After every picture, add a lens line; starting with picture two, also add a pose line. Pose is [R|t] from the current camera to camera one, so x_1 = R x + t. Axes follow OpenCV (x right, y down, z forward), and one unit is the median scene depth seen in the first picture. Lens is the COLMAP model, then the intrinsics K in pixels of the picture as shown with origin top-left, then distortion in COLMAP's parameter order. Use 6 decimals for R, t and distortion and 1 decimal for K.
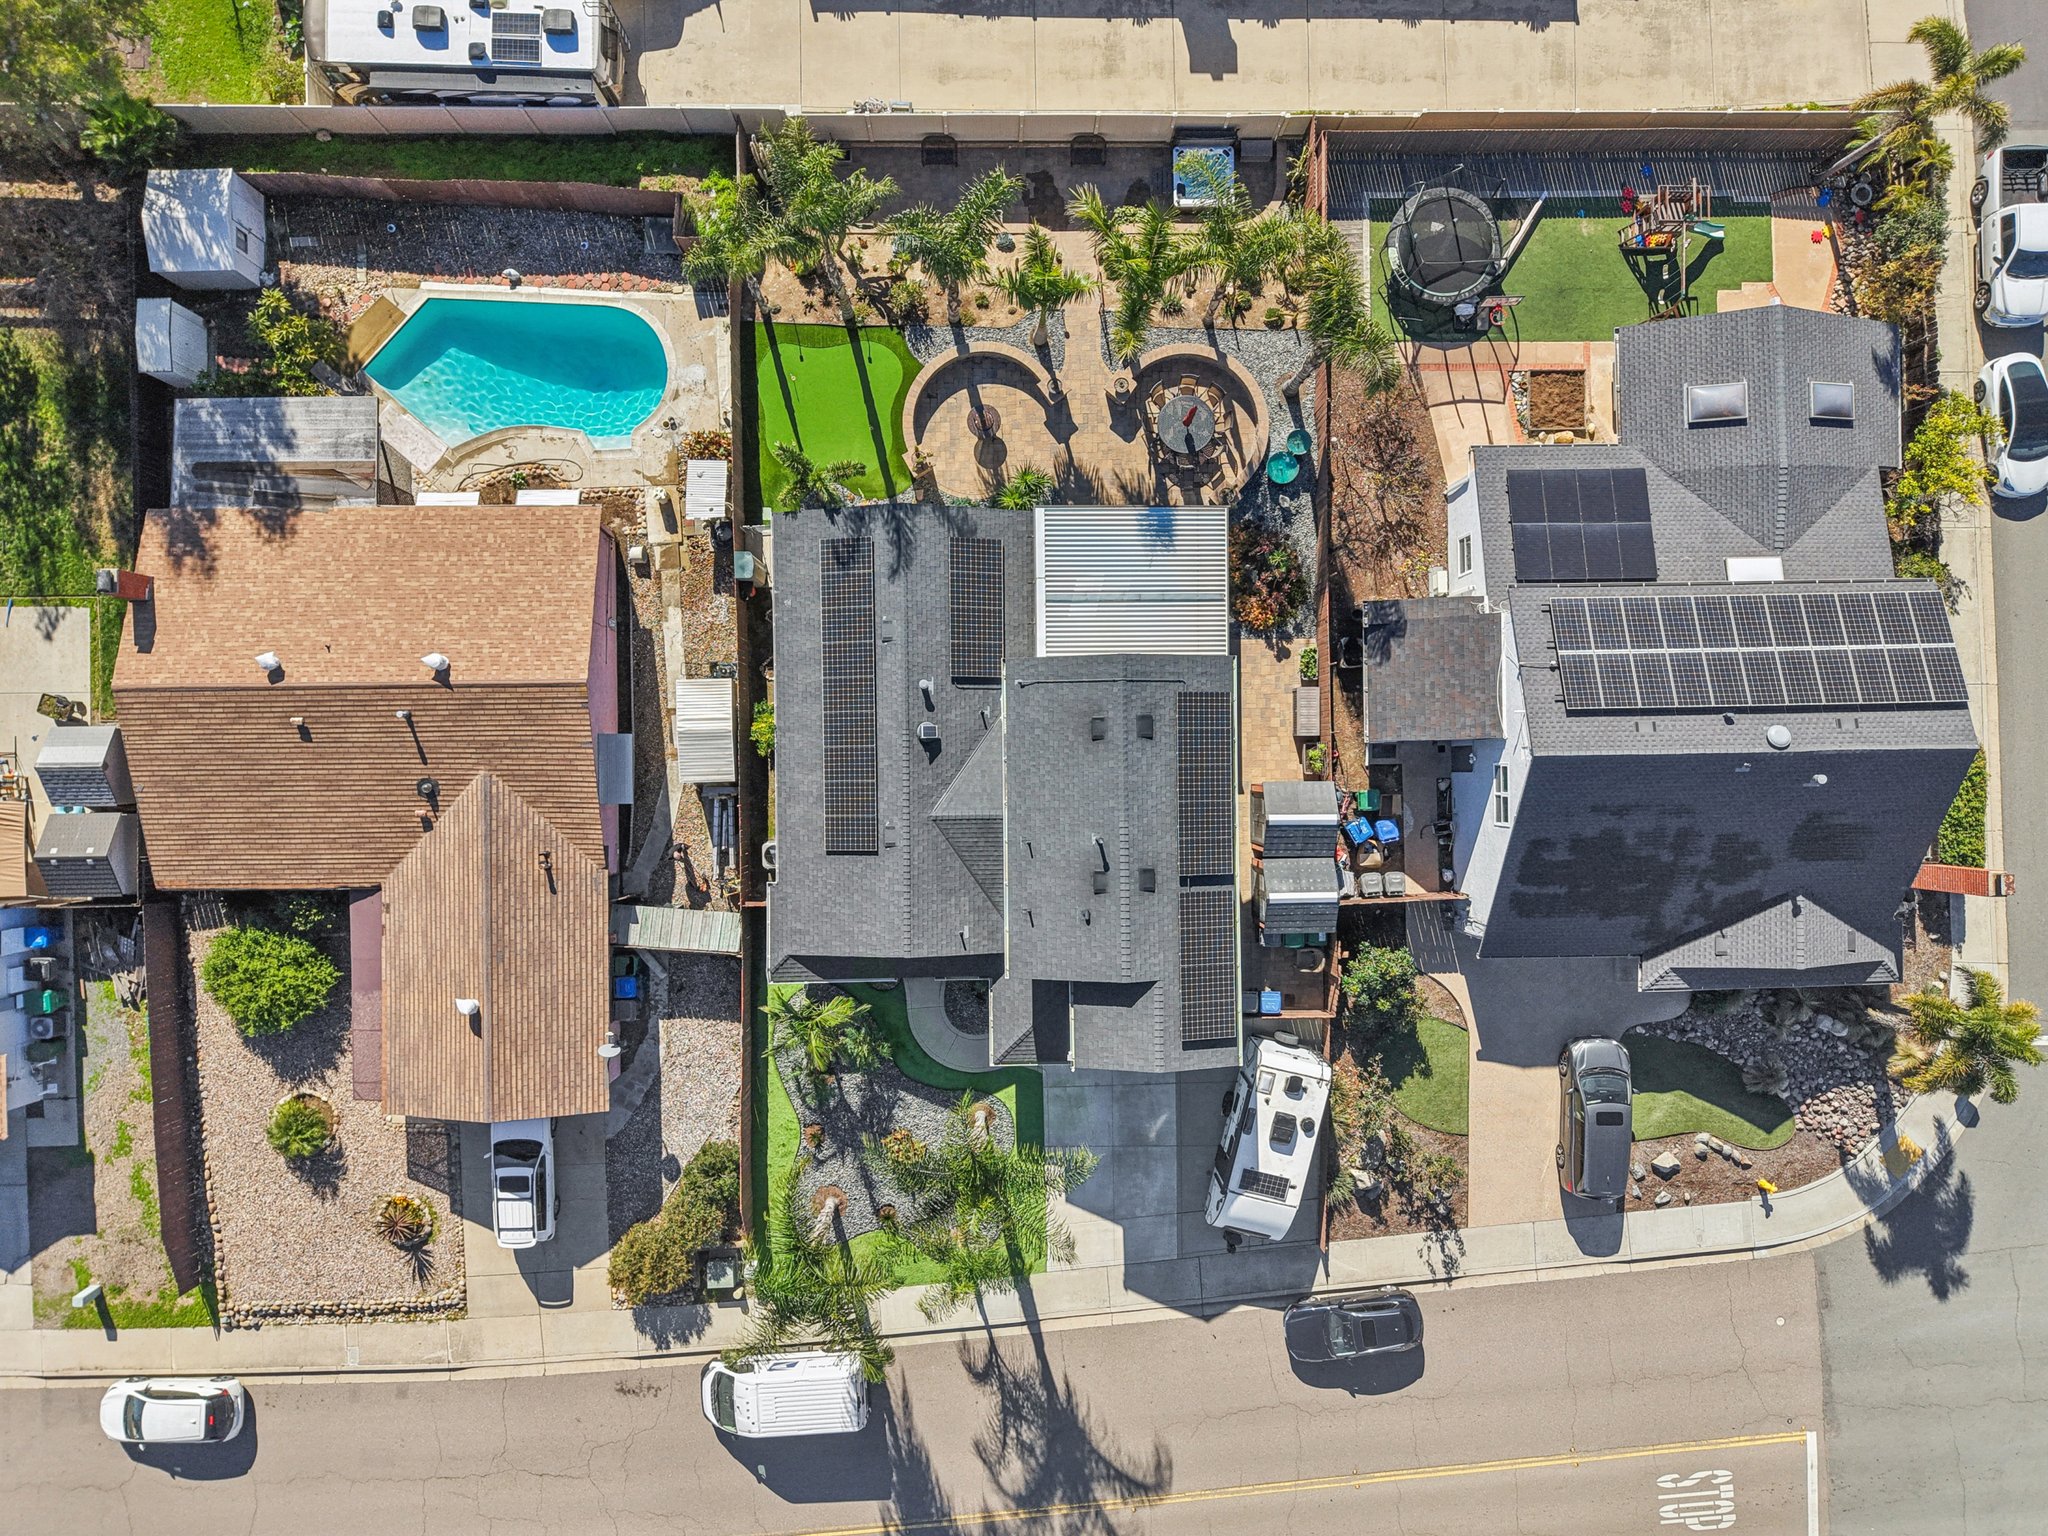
lens RADIAL K [[1364.4, 0, 1033.8], [0, 1364.4, 777.7], [0, 0, 1]] dist [0.069312, -0.104229]
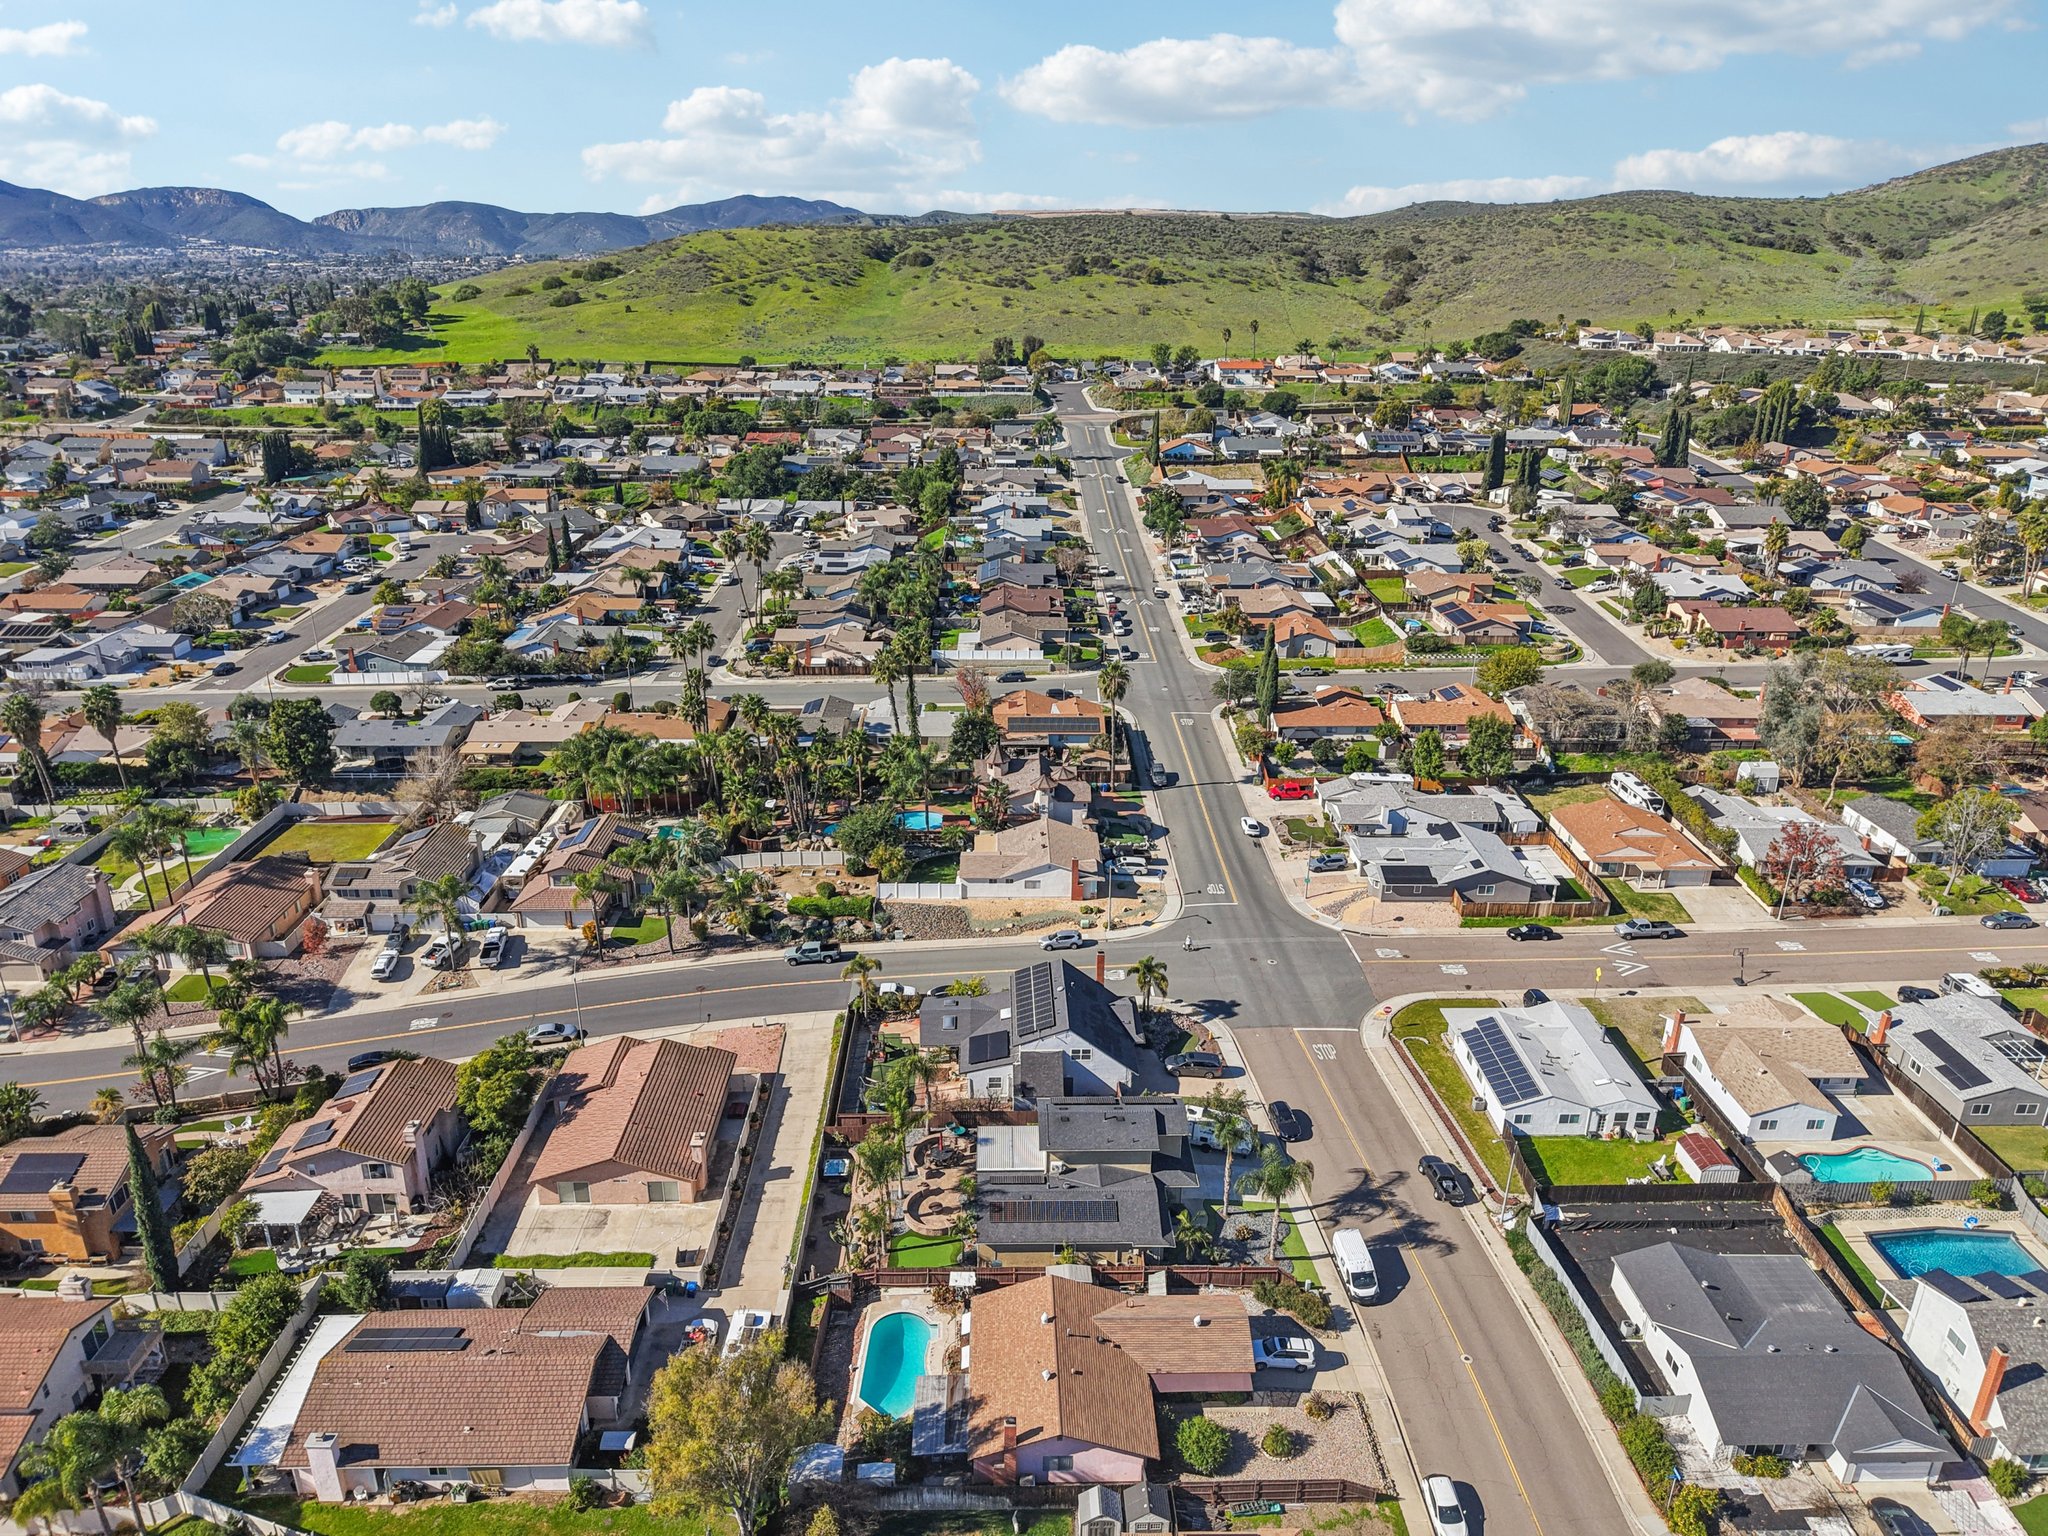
lens RADIAL K [[1364.4, 0, 1033.8], [0, 1364.4, 777.7], [0, 0, 1]] dist [0.069312, -0.104229]
pose [[-0.011618, -0.381572, 0.924266, -1.944538], [0.999865, 0.006330, 0.015181, -0.126928], [-0.011643, 0.924318, 0.381447, -0.607102]]
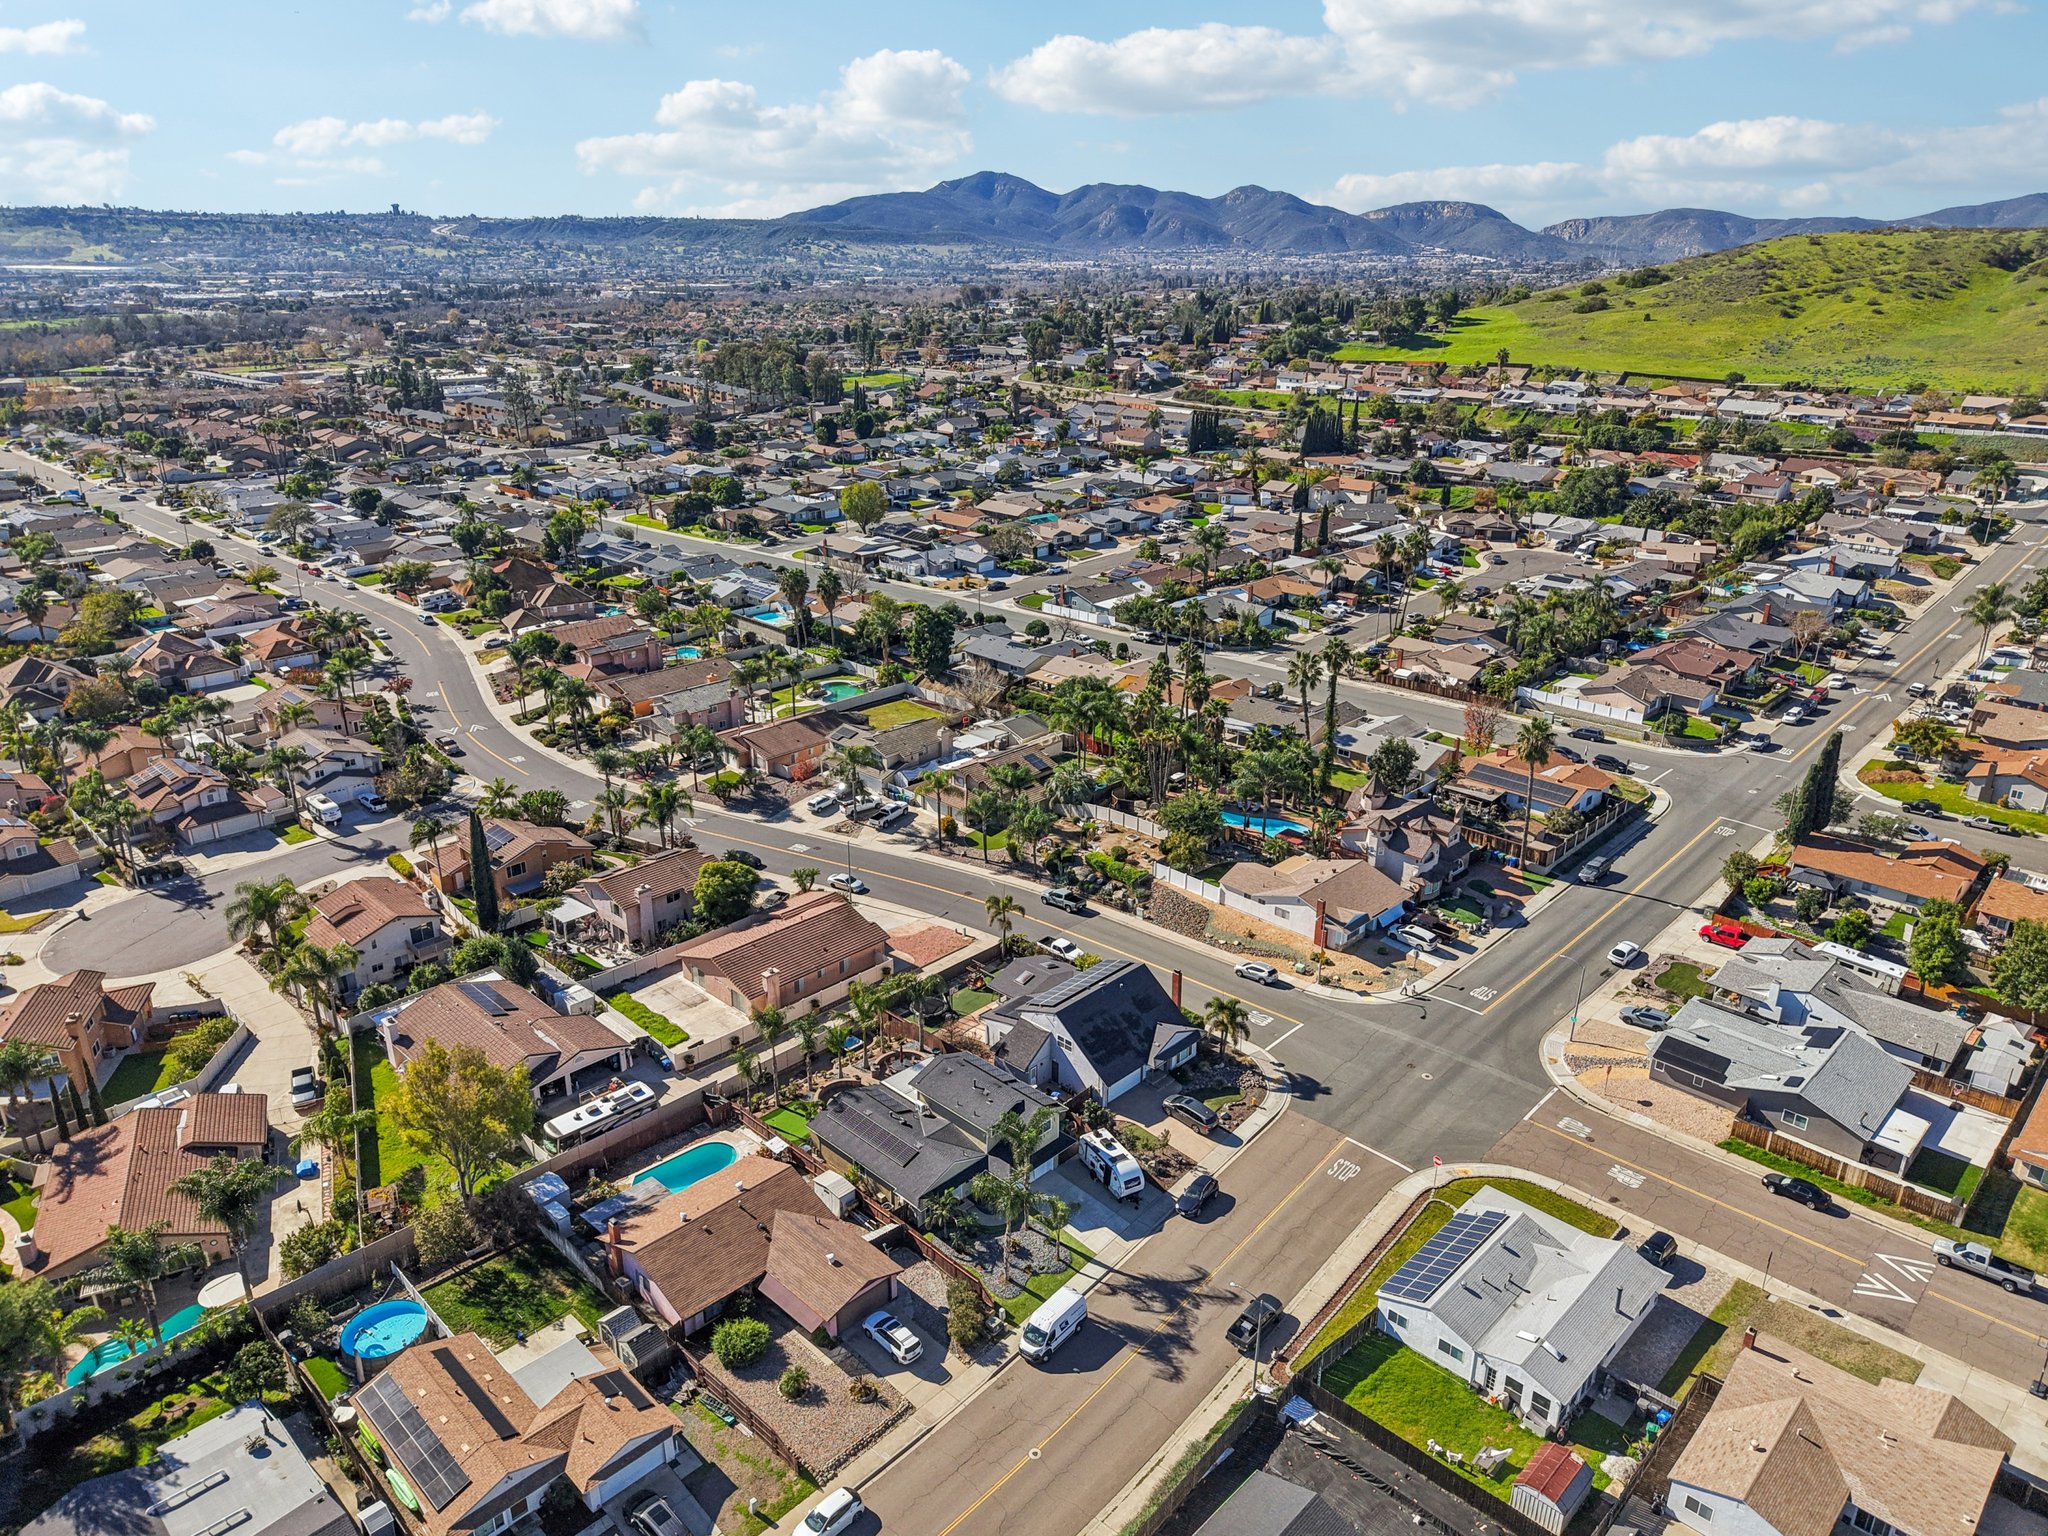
lens RADIAL K [[1366.5, 0, 1024.0], [0, 1366.5, 768.0], [0, 0, 1]] dist [0.040615, -0.039686]
pose [[0.704337, -0.268410, 0.657165, -1.363527], [0.709854, 0.260999, -0.654207, 1.563372], [0.004076, 0.927273, 0.374363, -0.599549]]
